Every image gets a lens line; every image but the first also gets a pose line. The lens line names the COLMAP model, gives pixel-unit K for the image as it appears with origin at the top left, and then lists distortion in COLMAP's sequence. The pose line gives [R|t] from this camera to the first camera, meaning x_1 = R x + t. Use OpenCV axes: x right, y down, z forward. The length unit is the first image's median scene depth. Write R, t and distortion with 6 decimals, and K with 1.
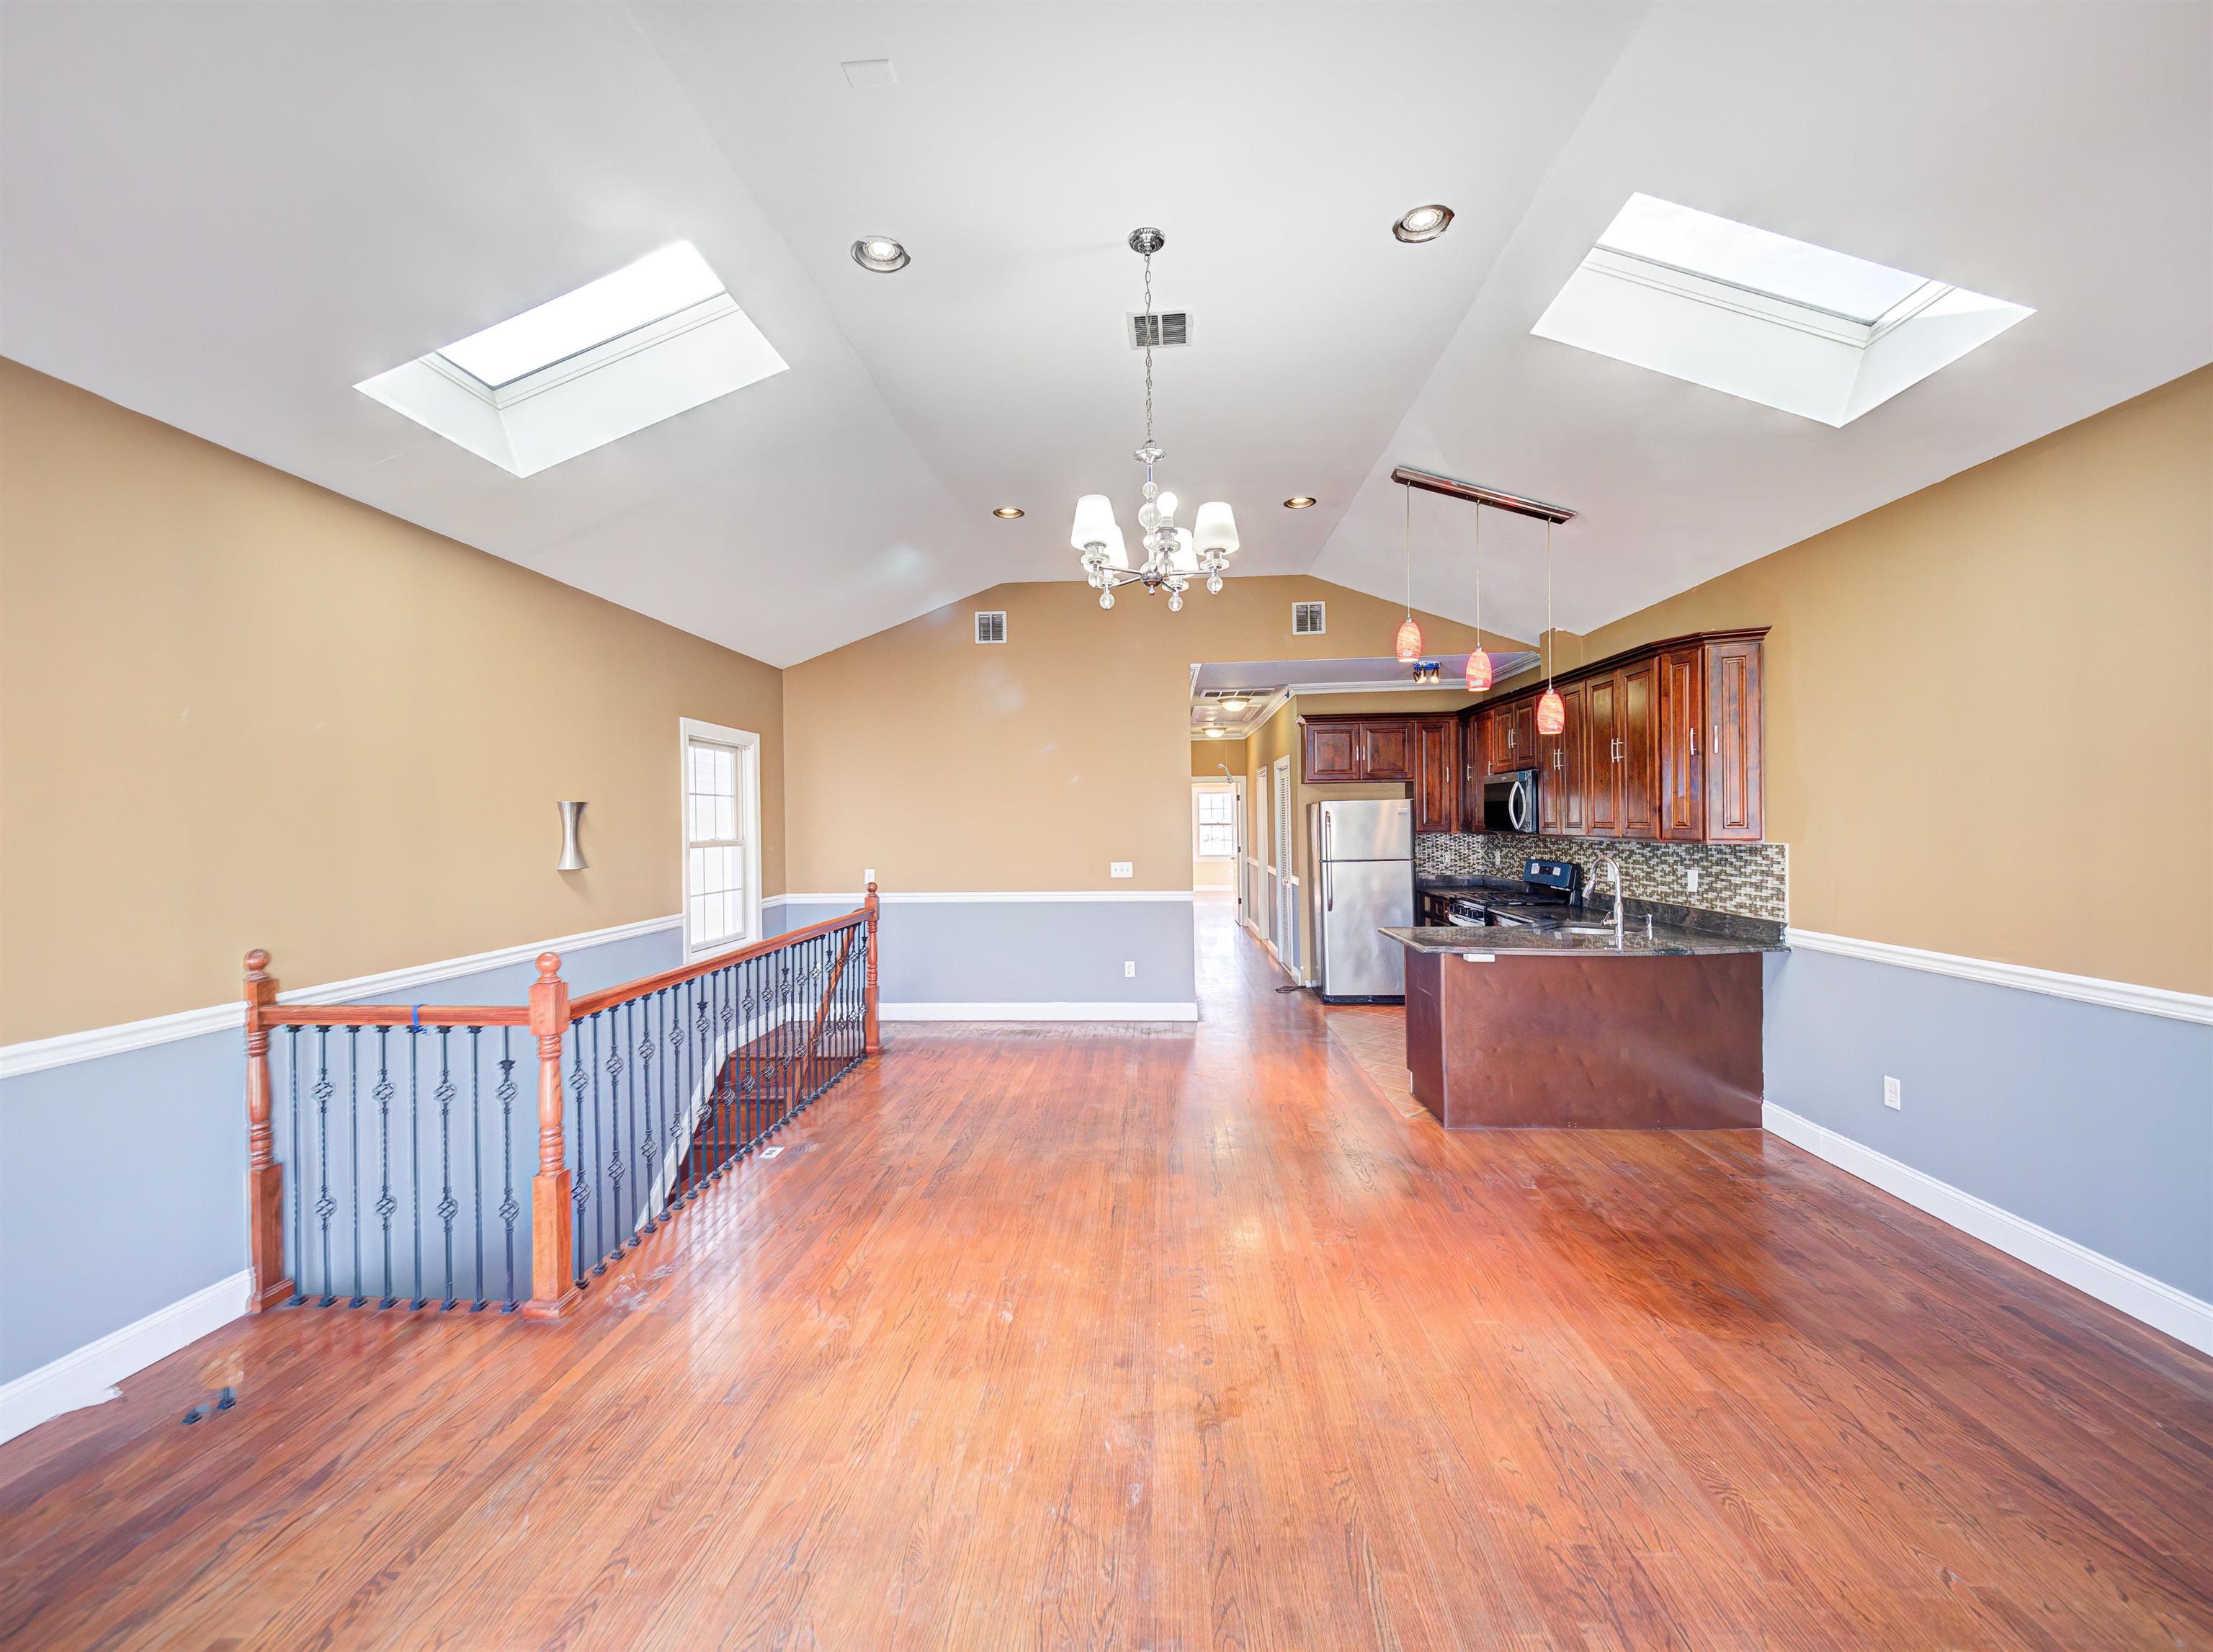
lens RADIAL K [[909.3, 0, 1101.2], [0, 909.3, 814.7], [0, 0, 1]] dist [0.018046, -0.009692]
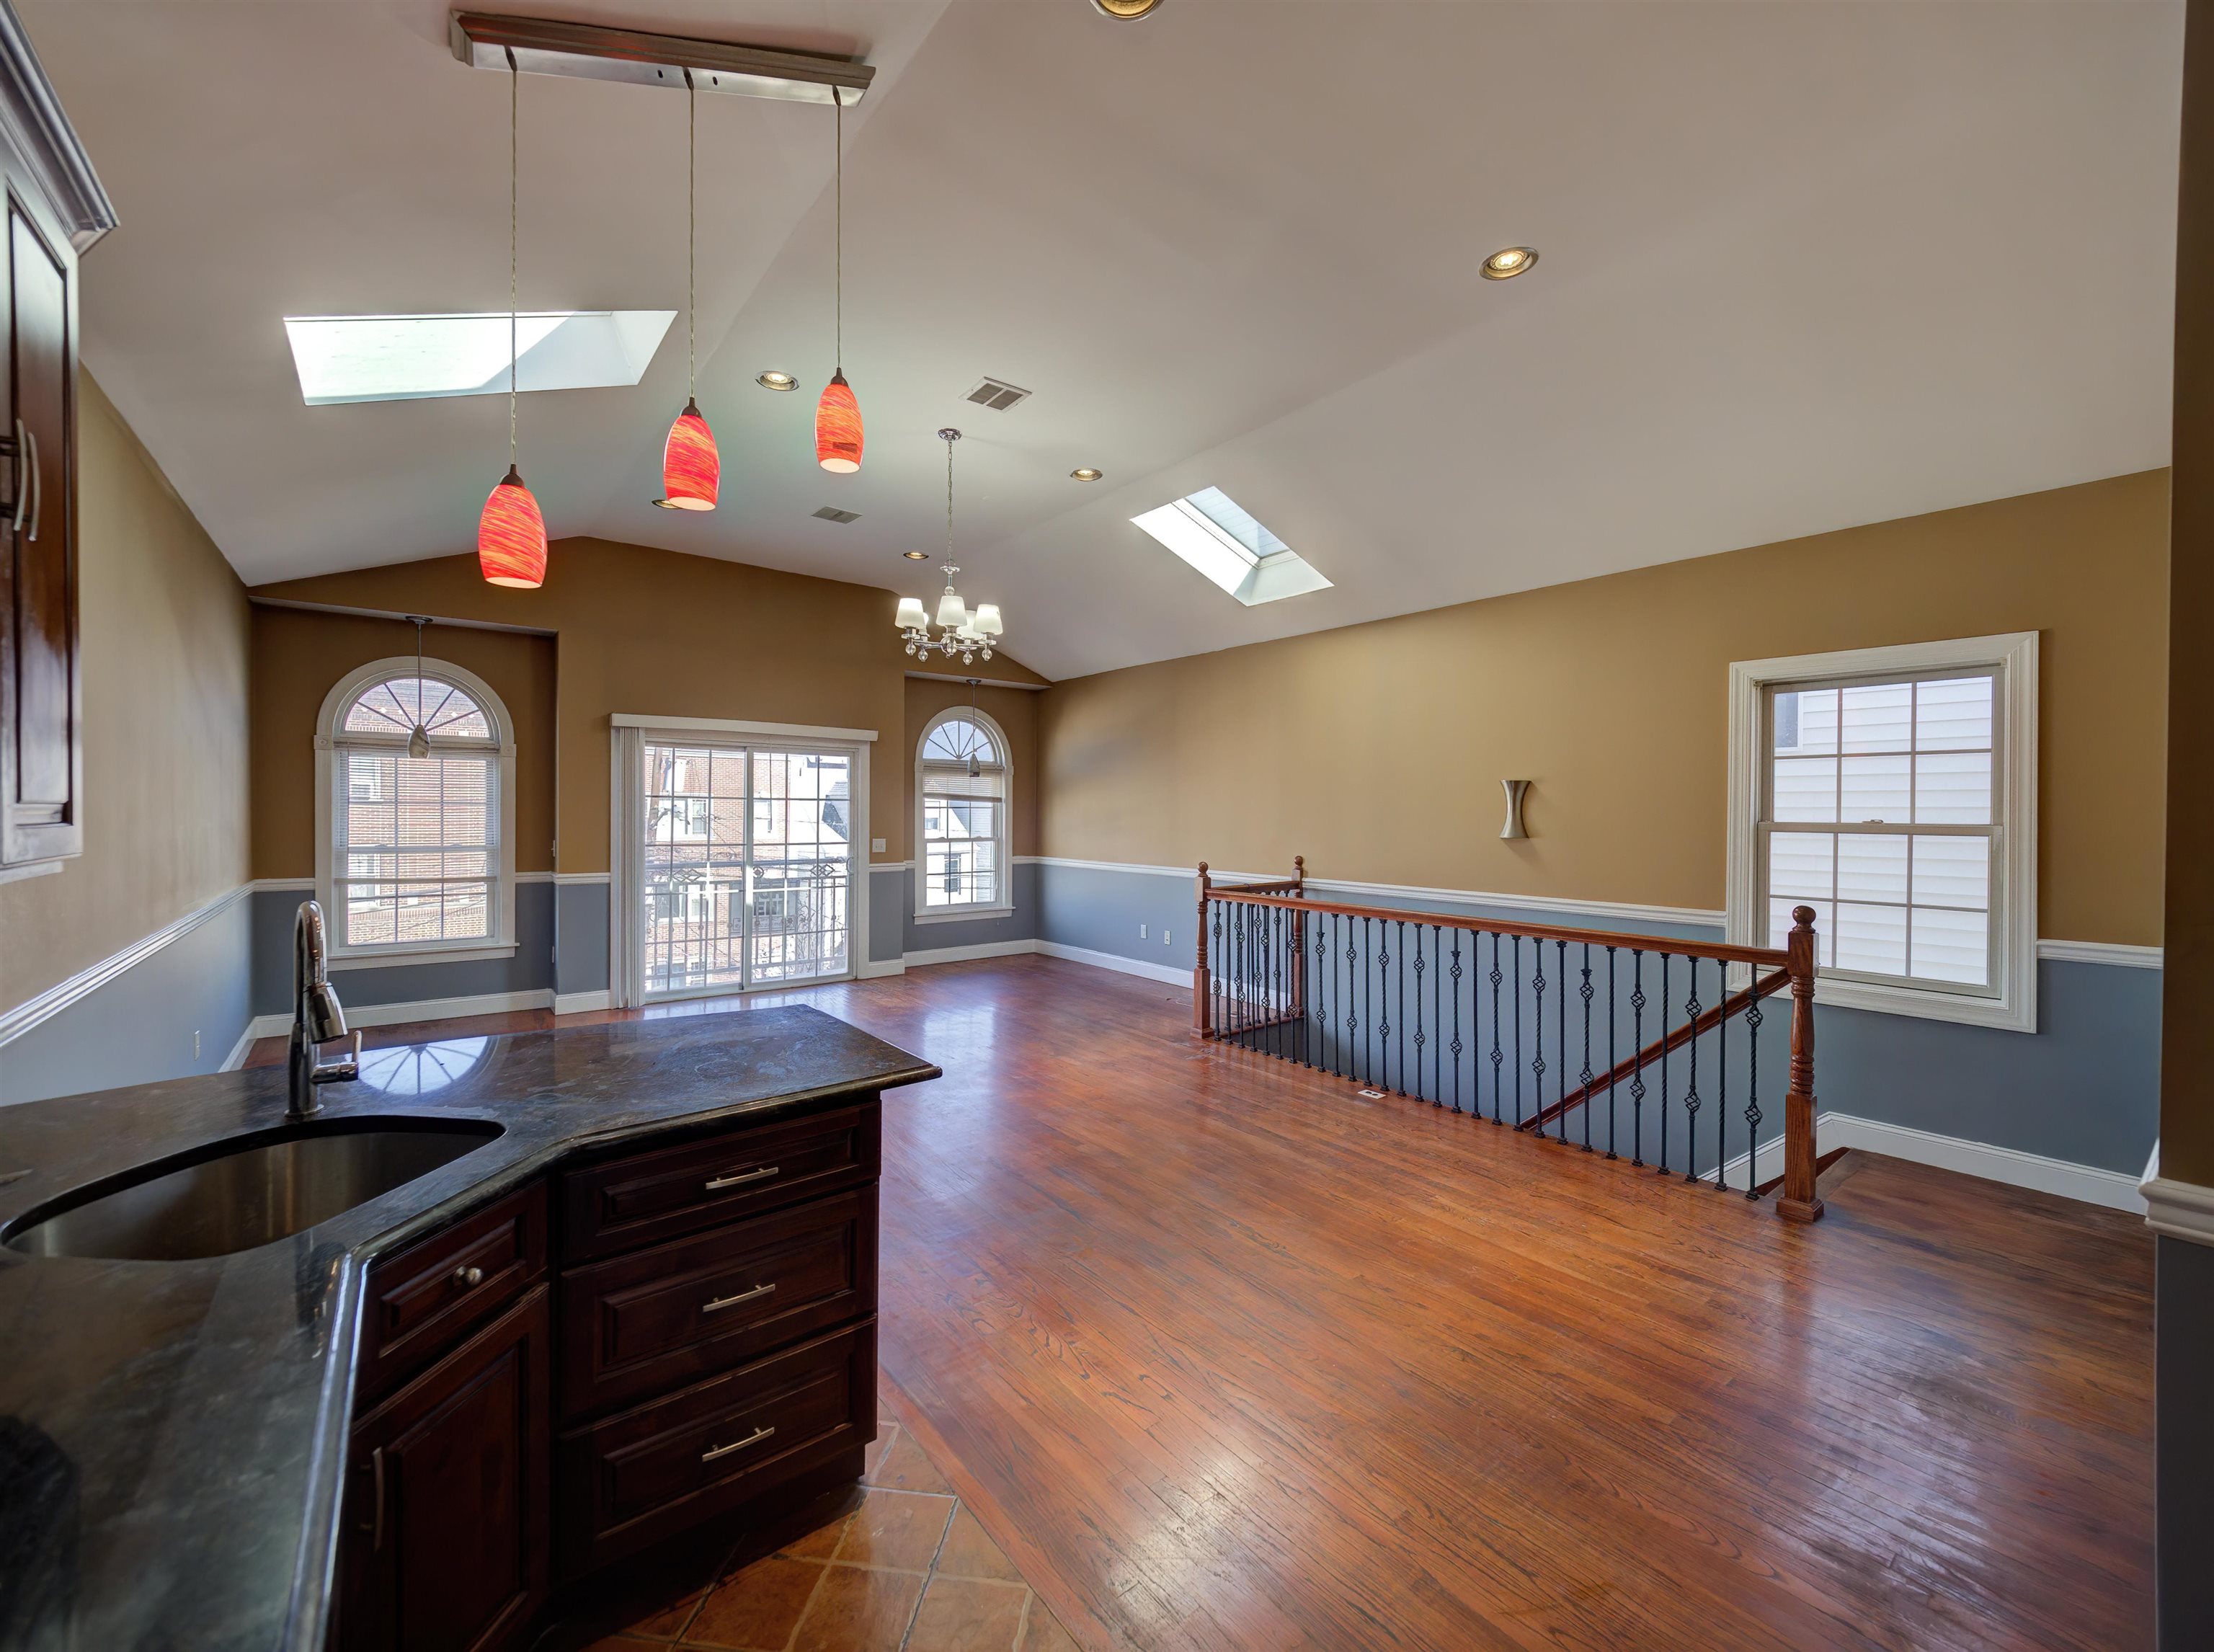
lens RADIAL K [[909.7, 0, 1082.9], [0, 909.7, 821.8], [0, 0, 1]] dist [0.018046, -0.009692]
pose [[-0.761820, 0.018208, -0.647533, 0.581434], [0.007759, 0.999790, 0.018984, 0.011483], [0.647743, 0.009438, -0.761801, 1.503636]]
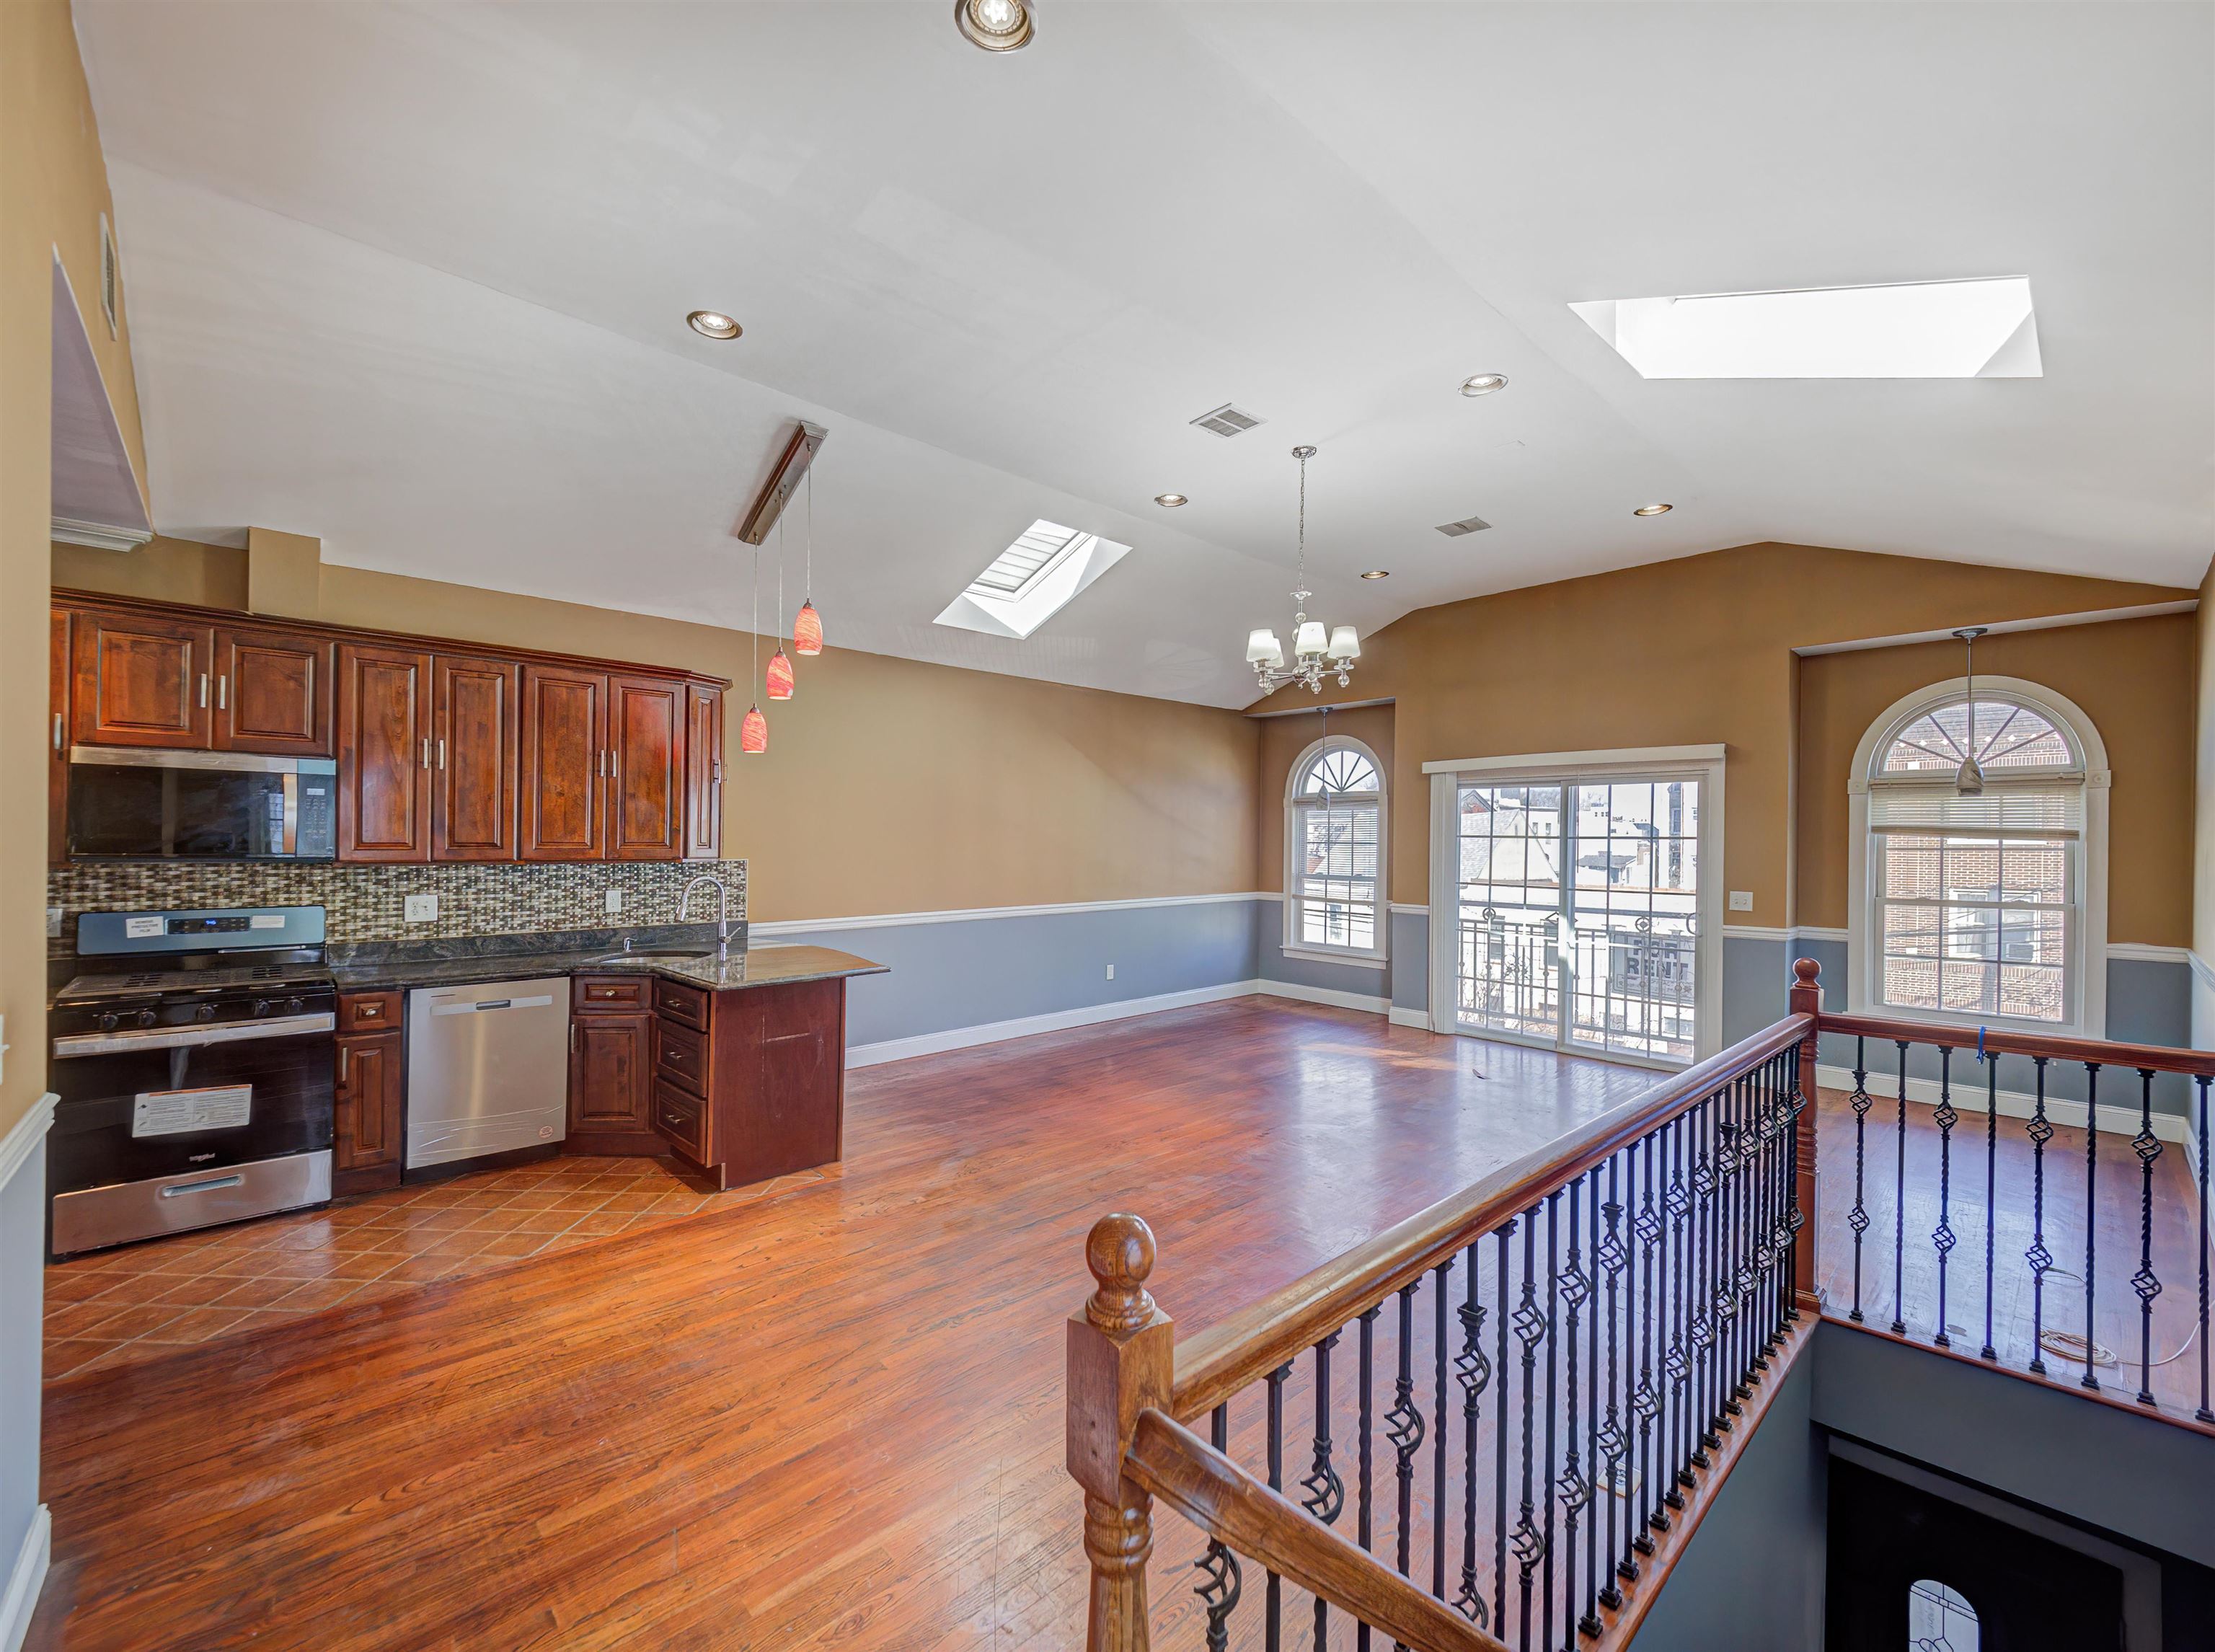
lens RADIAL K [[910.1, 0, 1090.0], [0, 910.1, 838.3], [0, 0, 1]] dist [0.018046, -0.009692]
pose [[-0.720768, 0.010629, 0.693095, -0.465402], [0.000006, 0.999883, -0.015328, 0.020055], [-0.693176, -0.011044, -0.720684, 1.474324]]
